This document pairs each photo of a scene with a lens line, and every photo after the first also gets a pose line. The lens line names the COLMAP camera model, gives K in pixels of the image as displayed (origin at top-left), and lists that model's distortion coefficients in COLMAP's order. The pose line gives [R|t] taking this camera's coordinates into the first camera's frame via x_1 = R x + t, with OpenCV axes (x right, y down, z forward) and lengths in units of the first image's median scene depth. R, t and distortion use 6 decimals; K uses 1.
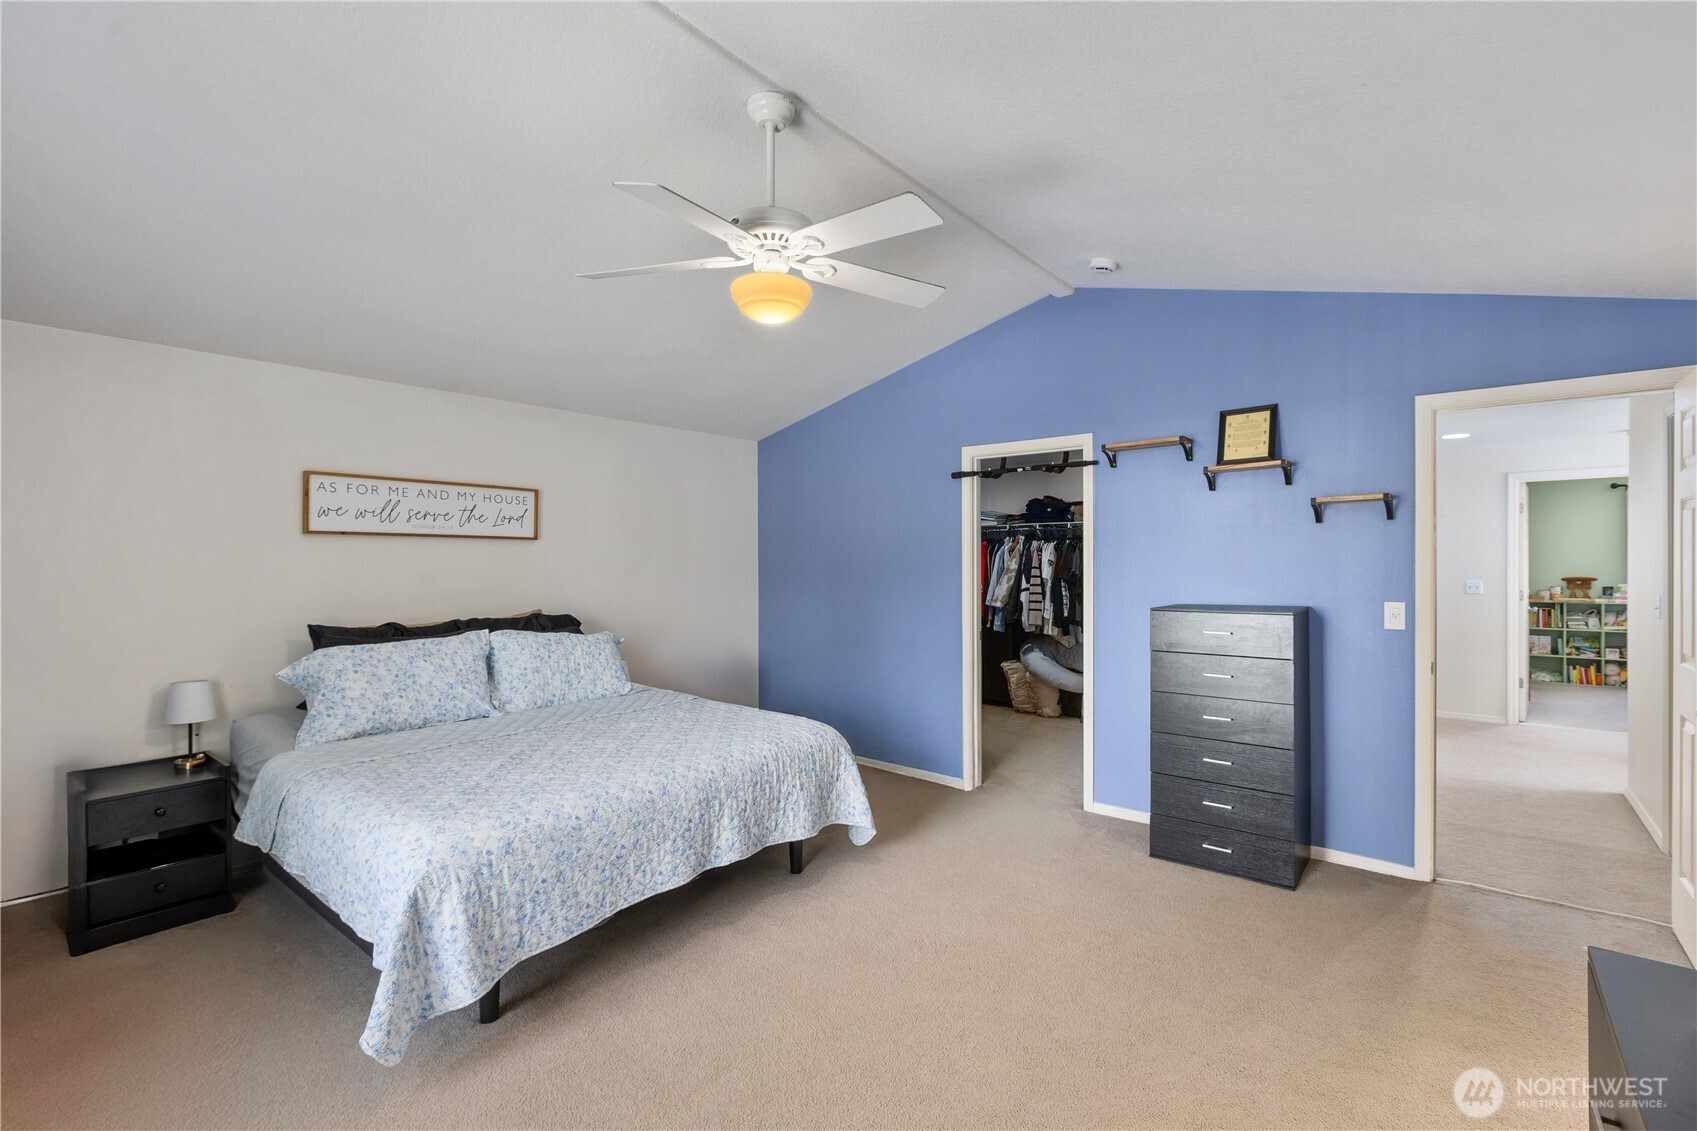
lens RADIAL K [[755.8, 0, 848.1], [0, 755.8, 563.1], [0, 0, 1]] dist [-0.003589, -0.000112]
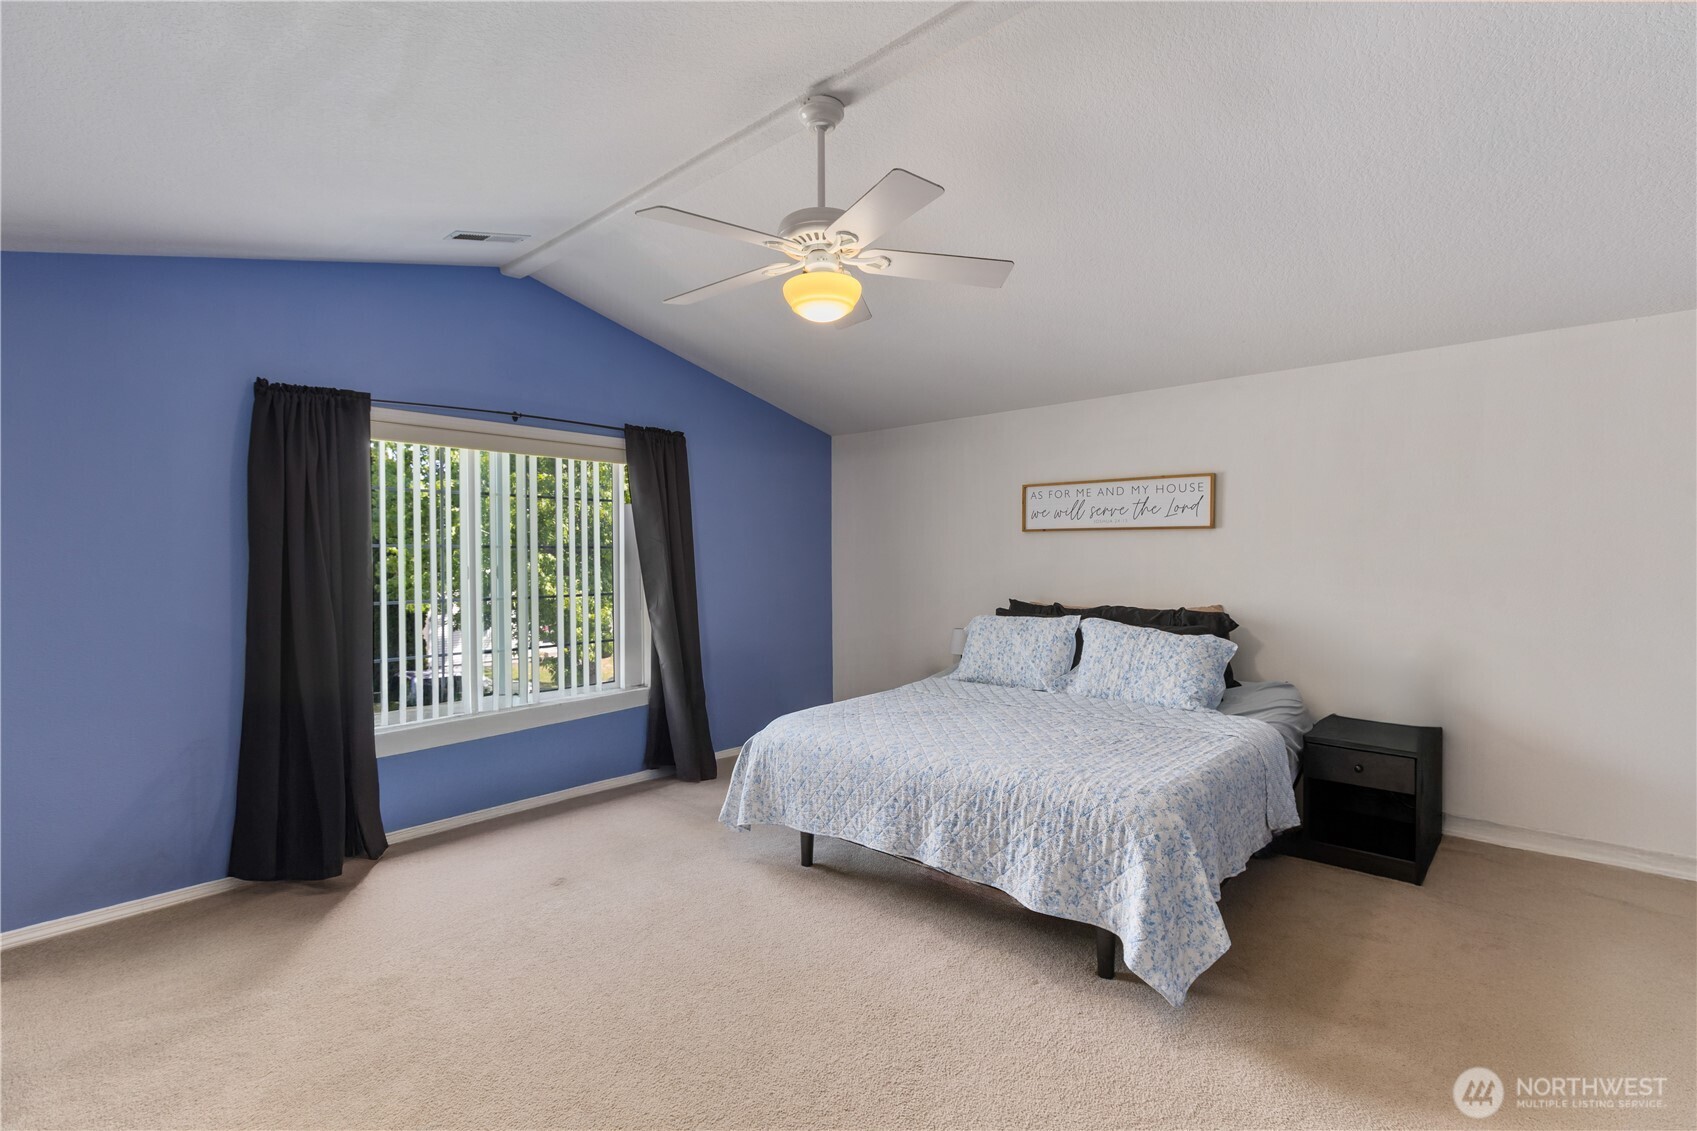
lens RADIAL K [[755.8, 0, 851.7], [0, 755.8, 567.6], [0, 0, 1]] dist [-0.003589, -0.000112]
pose [[-0.042439, 0.022845, -0.998838, 0.612025], [0.002286, 0.999738, 0.022769, -0.006130], [0.999096, -0.001317, -0.042480, 0.714558]]
